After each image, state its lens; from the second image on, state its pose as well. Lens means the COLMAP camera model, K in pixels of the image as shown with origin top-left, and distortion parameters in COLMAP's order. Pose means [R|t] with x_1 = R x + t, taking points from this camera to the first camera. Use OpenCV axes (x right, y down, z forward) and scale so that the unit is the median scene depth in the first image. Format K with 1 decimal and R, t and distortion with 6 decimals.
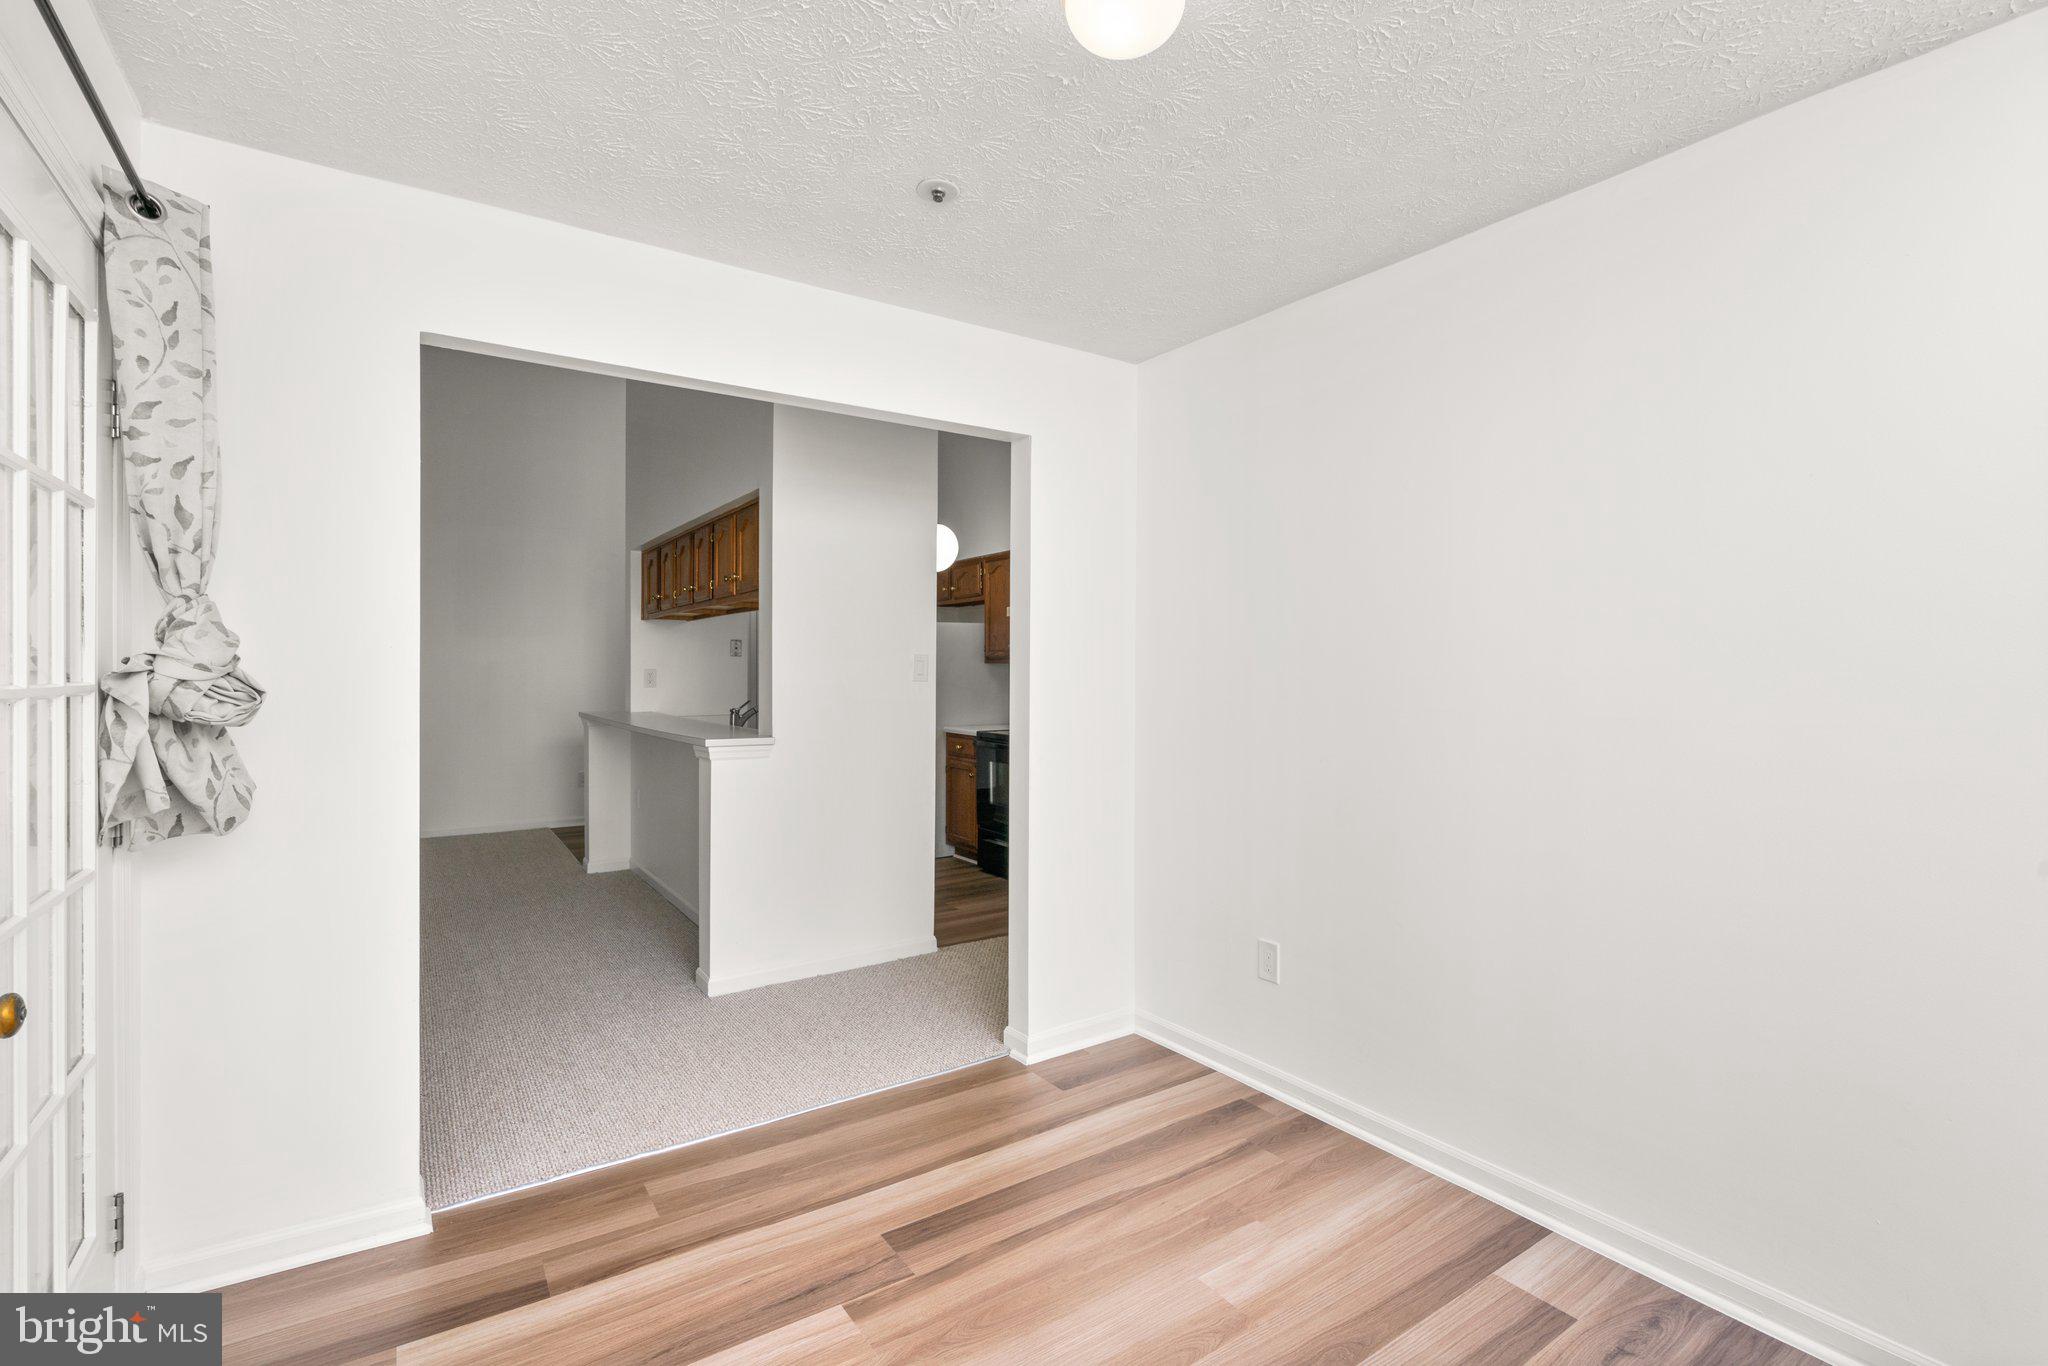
lens RADIAL K [[928.6, 0, 1011.6], [0, 928.6, 675.7], [0, 0, 1]] dist [-0.008097, 0.002536]
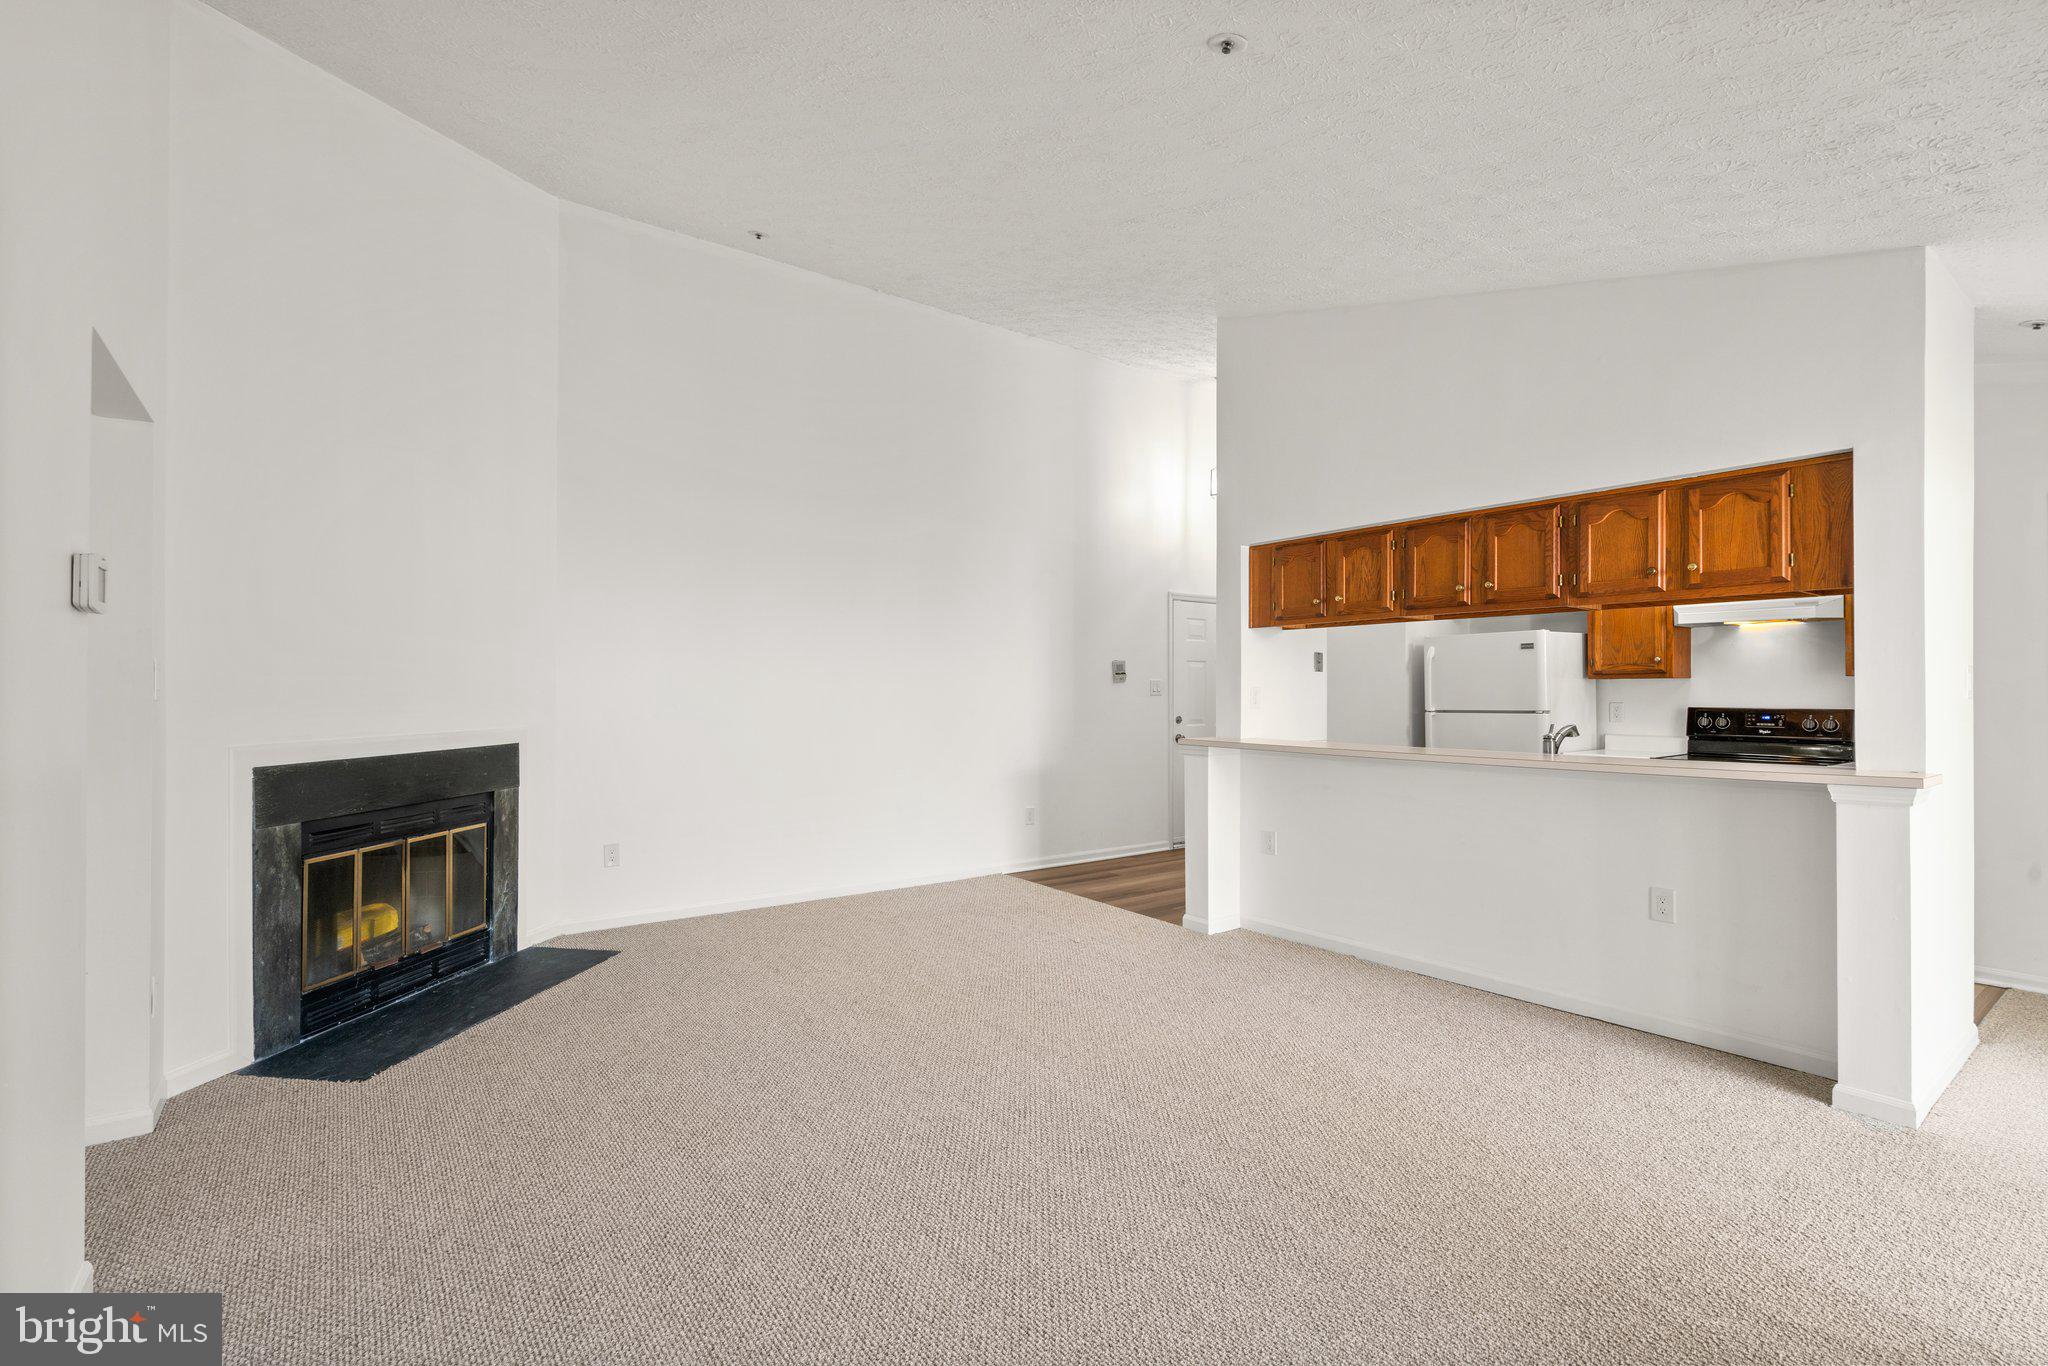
lens RADIAL K [[928.6, 0, 1018.7], [0, 928.6, 686.2], [0, 0, 1]] dist [-0.008097, 0.002536]
pose [[0.998459, -0.003685, 0.055369, -1.677874], [0.004259, 0.999938, -0.010255, 0.000627], [-0.055328, 0.010475, 0.998413, 0.444924]]
